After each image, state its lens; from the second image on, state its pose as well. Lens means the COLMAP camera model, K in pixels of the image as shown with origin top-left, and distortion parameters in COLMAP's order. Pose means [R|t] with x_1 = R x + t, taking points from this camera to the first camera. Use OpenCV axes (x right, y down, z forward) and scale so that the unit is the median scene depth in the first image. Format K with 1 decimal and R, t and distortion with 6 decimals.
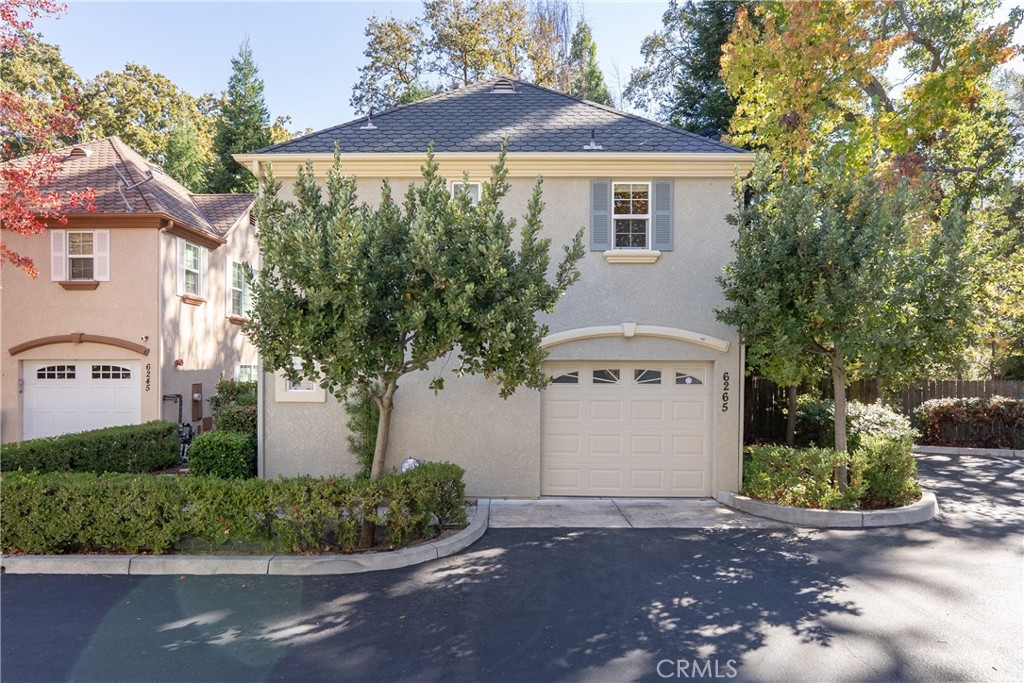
lens RADIAL K [[556.0, 0, 506.1], [0, 556.0, 368.7], [0, 0, 1]] dist [-0.004594, -0.001407]
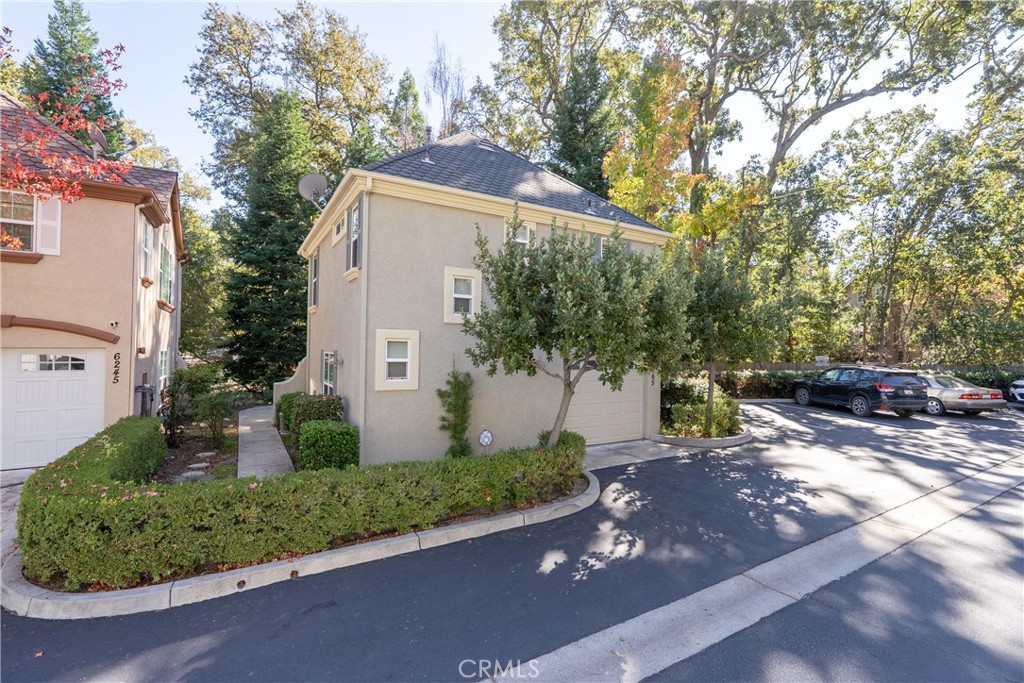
lens RADIAL K [[455.5, 0, 512.0], [0, 455.5, 341.5], [0, 0, 1]] dist [-0.011926, 0.004459]
pose [[0.853866, 0.014047, 0.520303, -0.713198], [-0.007593, 0.999866, -0.014533, -0.031853], [-0.520437, 0.008459, 0.853858, 0.069760]]
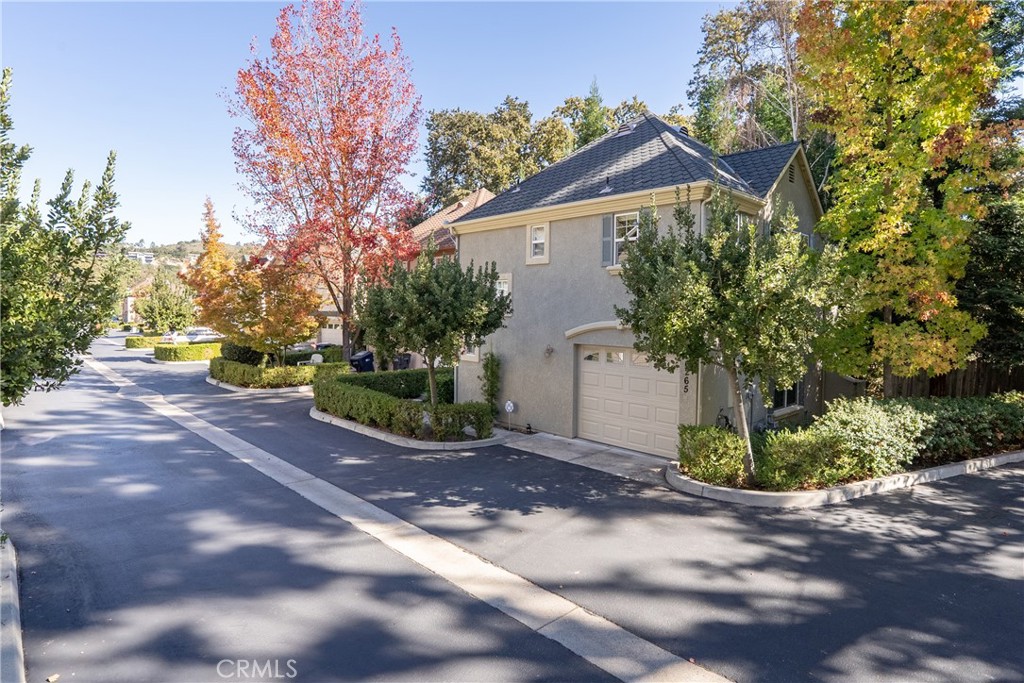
lens RADIAL K [[555.1, 0, 547.8], [0, 555.1, 314.6], [0, 0, 1]] dist [-0.002530, 0.000138]
pose [[0.723413, 0.010466, -0.690336, 1.092279], [-0.011630, 0.999928, 0.002973, -0.101849], [0.690318, 0.005879, 0.723483, -0.104102]]
